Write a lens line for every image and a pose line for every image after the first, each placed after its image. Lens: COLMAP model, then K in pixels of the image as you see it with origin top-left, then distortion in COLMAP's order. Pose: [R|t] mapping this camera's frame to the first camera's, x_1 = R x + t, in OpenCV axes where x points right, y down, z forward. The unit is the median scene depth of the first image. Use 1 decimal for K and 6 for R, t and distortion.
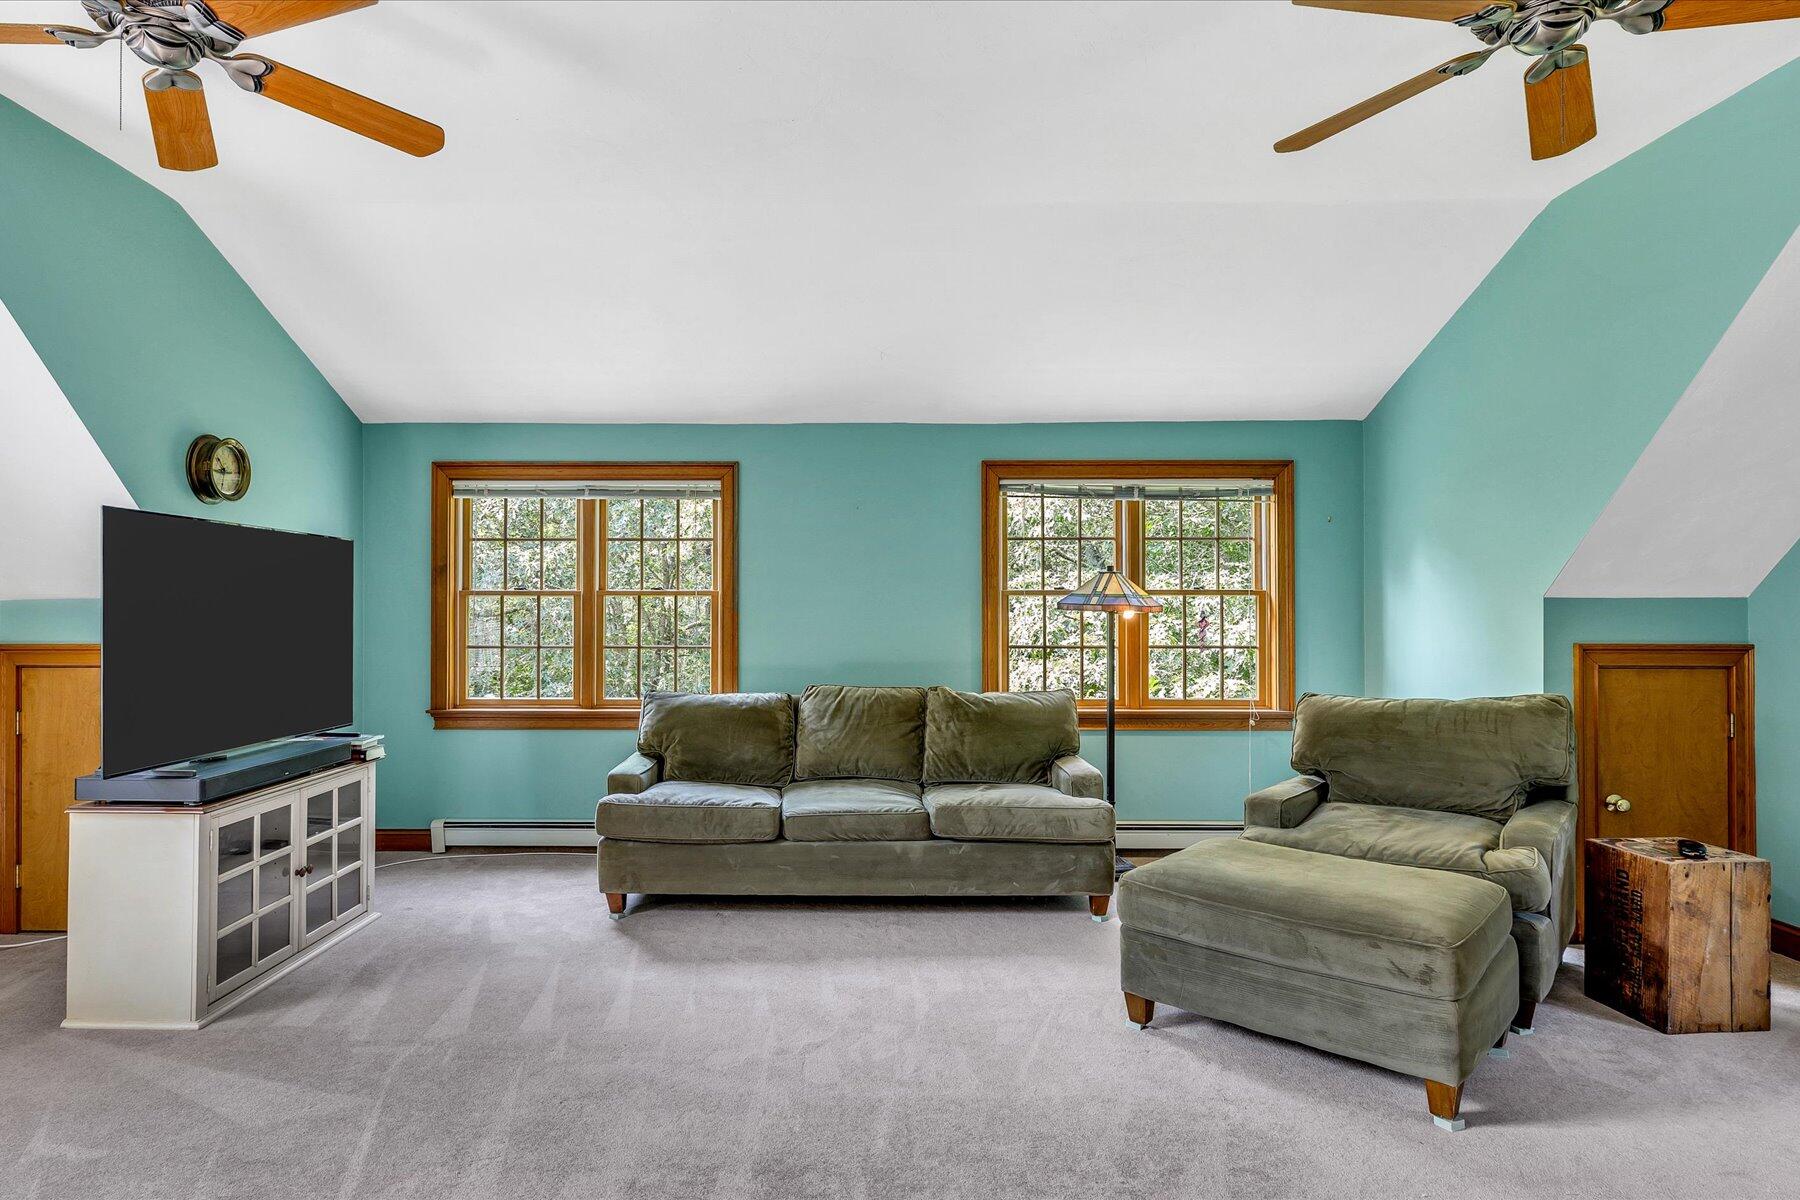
lens RADIAL K [[995.7, 0, 845.3], [0, 995.7, 598.1], [0, 0, 1]] dist [0.001964, -0.000144]
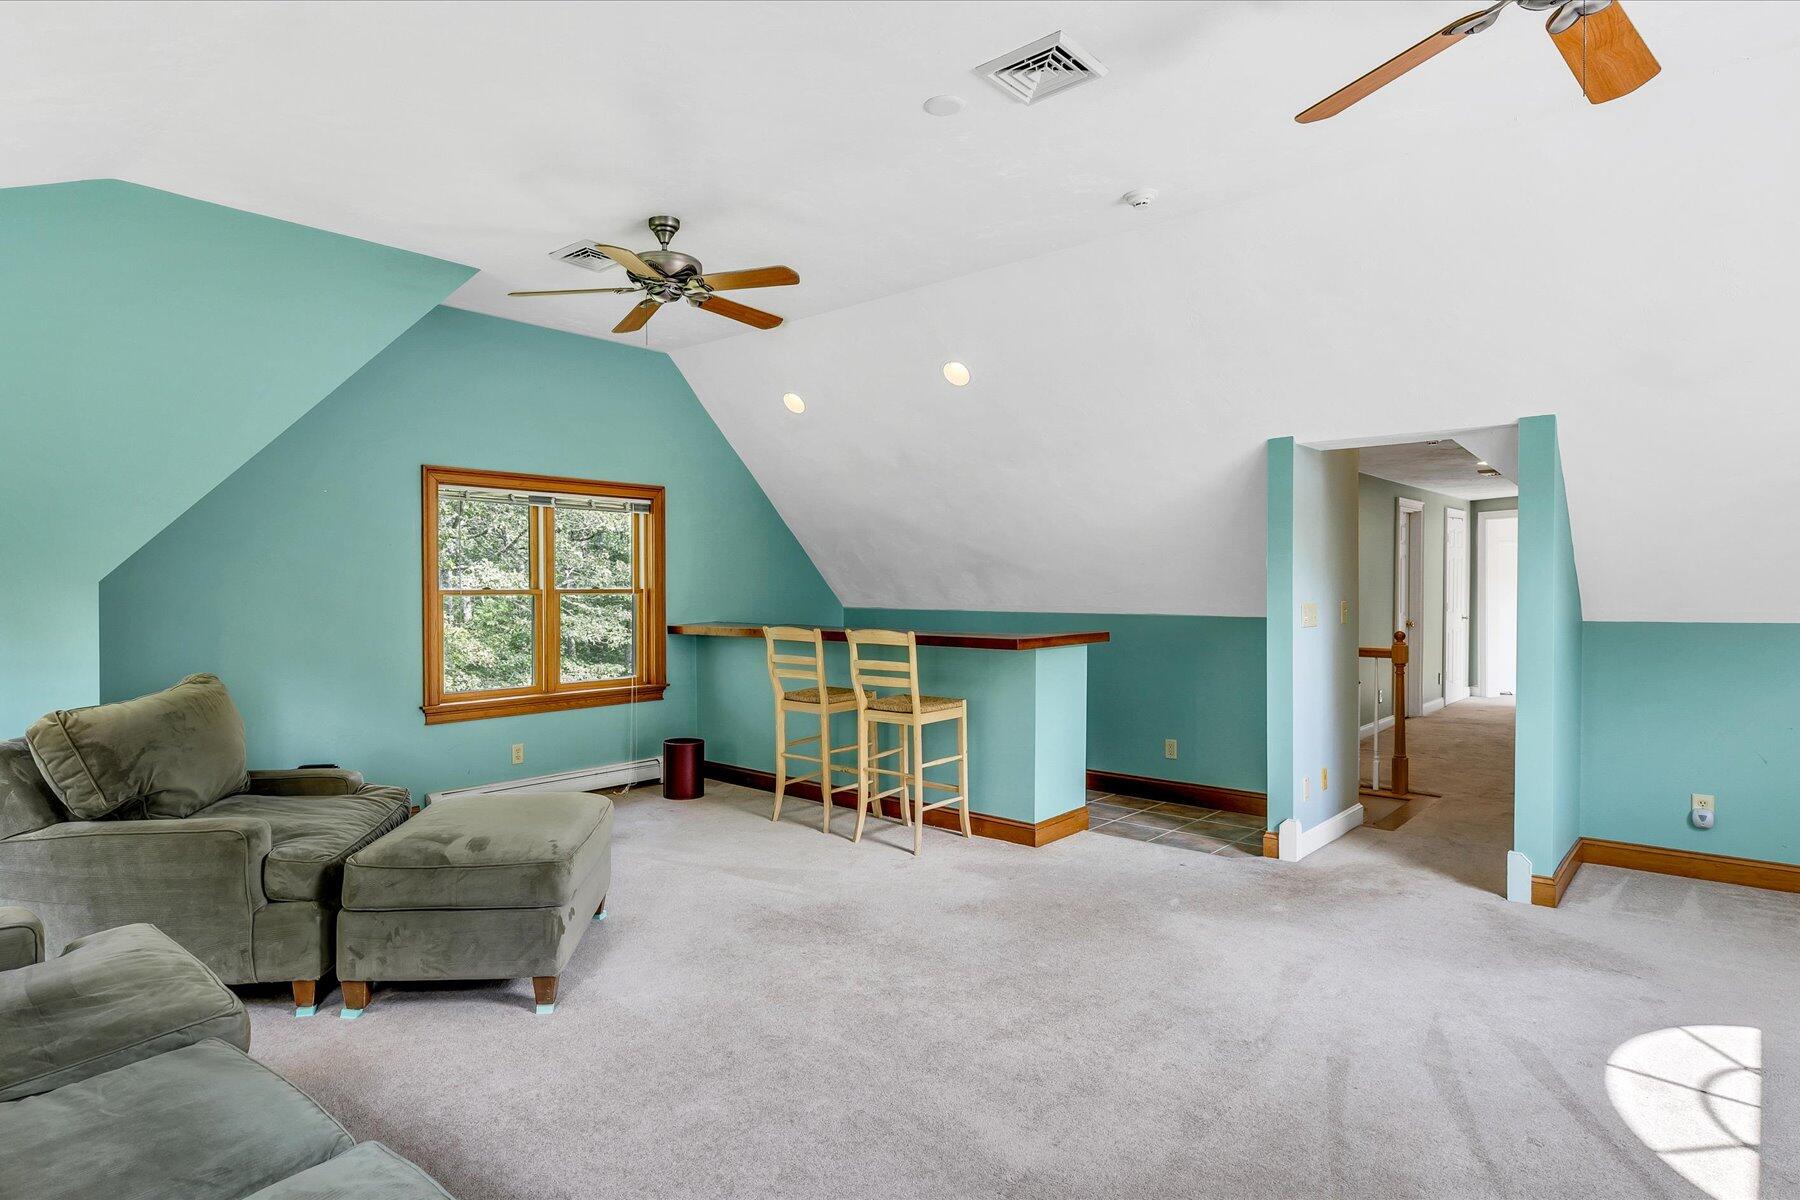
lens RADIAL K [[962.4, 0, 900.0], [0, 962.4, 600.0], [0, 0, 1]] dist [-0.002174, 0.000358]
pose [[0.642508, -0.014242, 0.766147, -0.835975], [0.011246, 0.999895, 0.009156, -0.000997], [-0.766197, 0.002733, 0.642600, -0.011674]]
